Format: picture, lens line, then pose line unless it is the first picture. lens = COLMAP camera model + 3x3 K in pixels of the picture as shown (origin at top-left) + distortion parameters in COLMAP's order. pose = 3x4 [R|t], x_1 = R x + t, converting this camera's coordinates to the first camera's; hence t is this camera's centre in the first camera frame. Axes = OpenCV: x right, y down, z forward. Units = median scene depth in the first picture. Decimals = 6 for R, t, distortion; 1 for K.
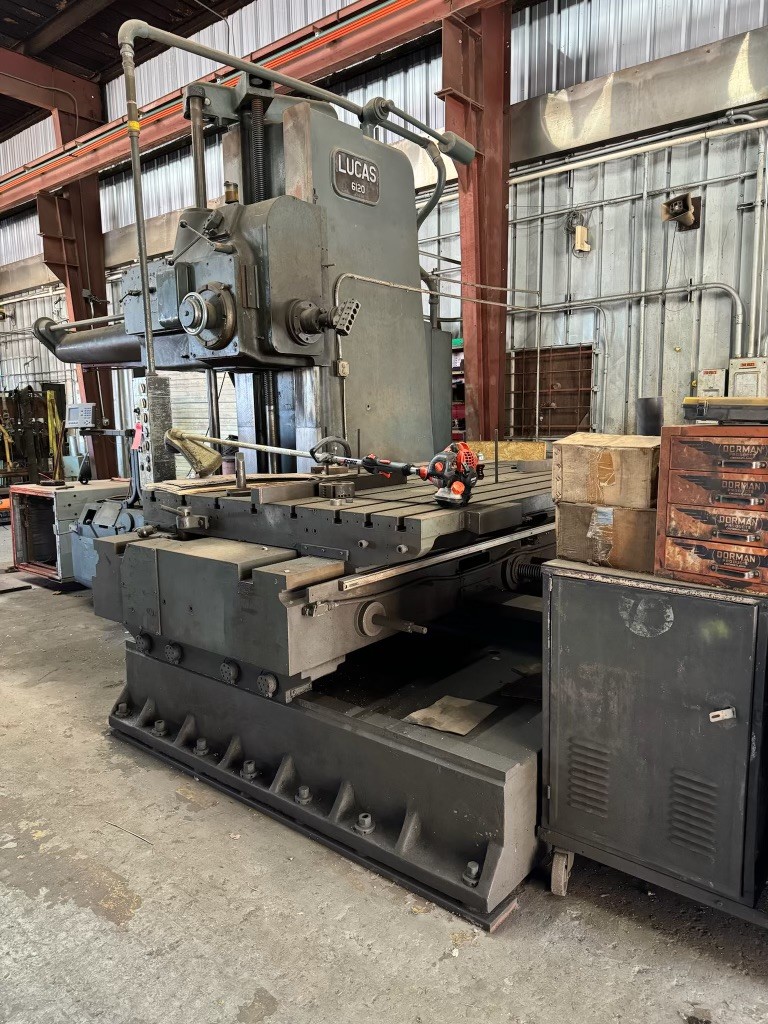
lens RADIAL K [[726.2, 0, 382.5], [0, 726.2, 517.9], [0, 0, 1]] dist [0.029809, -0.024381]
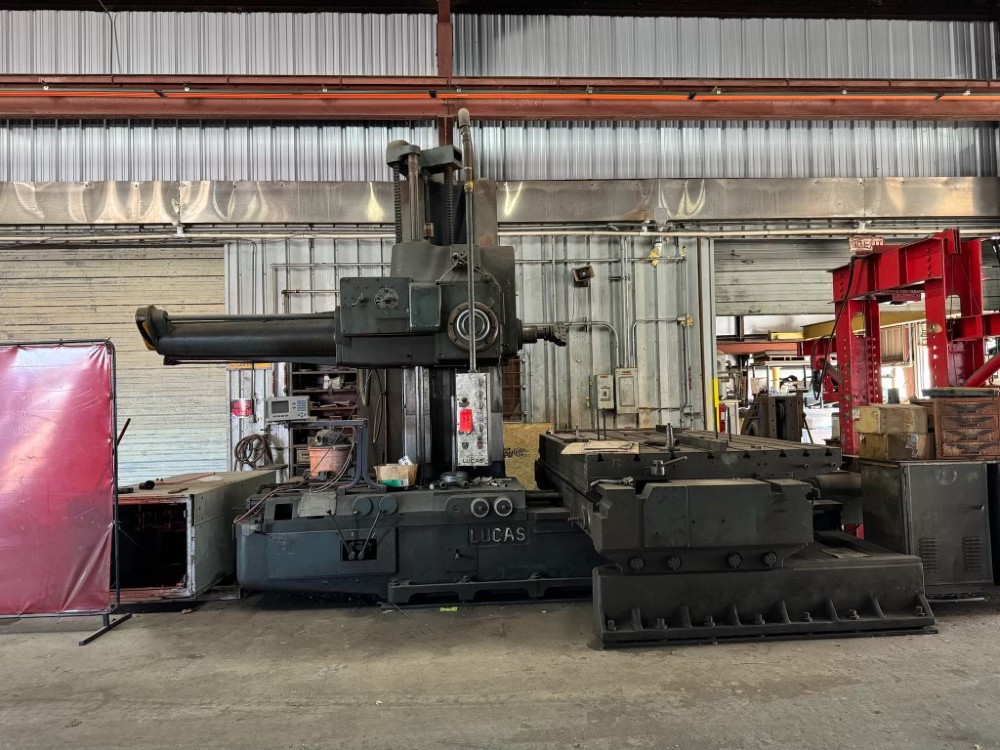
lens RADIAL K [[709.2, 0, 495.4], [0, 709.2, 370.6], [0, 0, 1]] dist [0.029809, -0.024381]
pose [[0.724254, 0.021497, 0.689198, -0.999641], [0.117100, 0.981161, -0.153660, -0.008364], [-0.679517, 0.191994, 0.708092, 0.110887]]
